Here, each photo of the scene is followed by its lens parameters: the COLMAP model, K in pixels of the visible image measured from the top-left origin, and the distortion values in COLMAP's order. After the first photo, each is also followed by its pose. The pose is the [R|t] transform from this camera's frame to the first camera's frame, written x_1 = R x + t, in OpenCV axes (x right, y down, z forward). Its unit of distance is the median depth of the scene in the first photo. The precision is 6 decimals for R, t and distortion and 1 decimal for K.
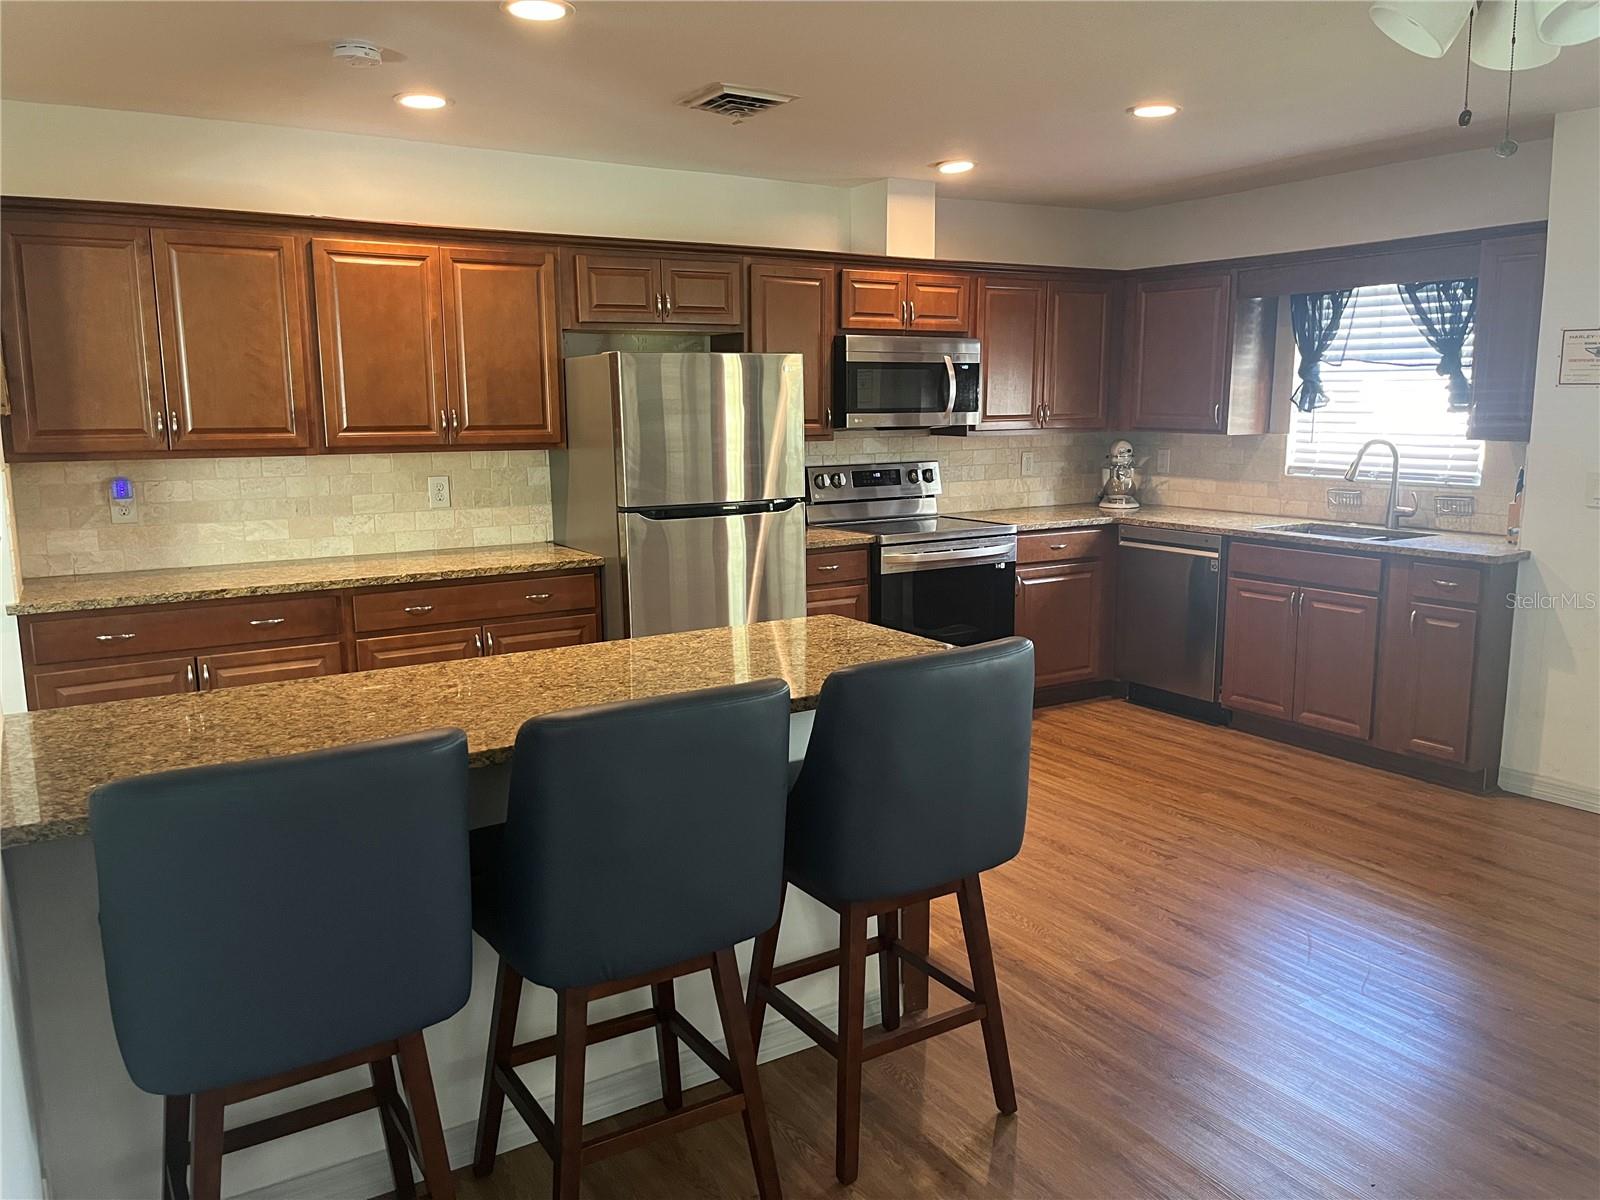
lens RADIAL K [[1219.1, 0, 800.0], [0, 1219.1, 600.0], [0, 0, 1]] dist [0.060715, -0.093480]
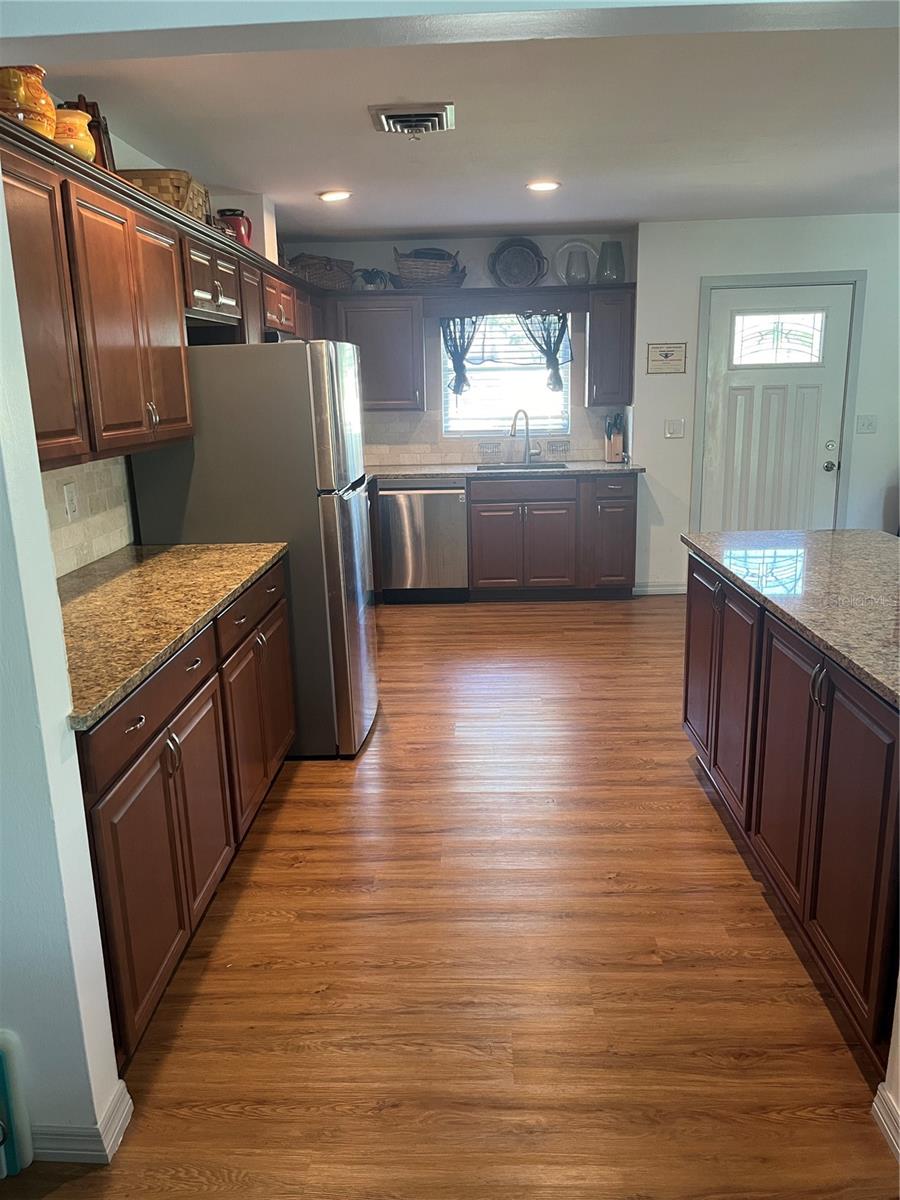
lens RADIAL K [[914.3, 0, 445.8], [0, 914.3, 608.2], [0, 0, 1]] dist [0.060715, -0.093480]
pose [[0.558261, -0.206655, 0.803516, -0.668662], [0.156751, 0.977312, 0.142448, -0.064968], [-0.814723, 0.046429, 0.577989, 0.403407]]
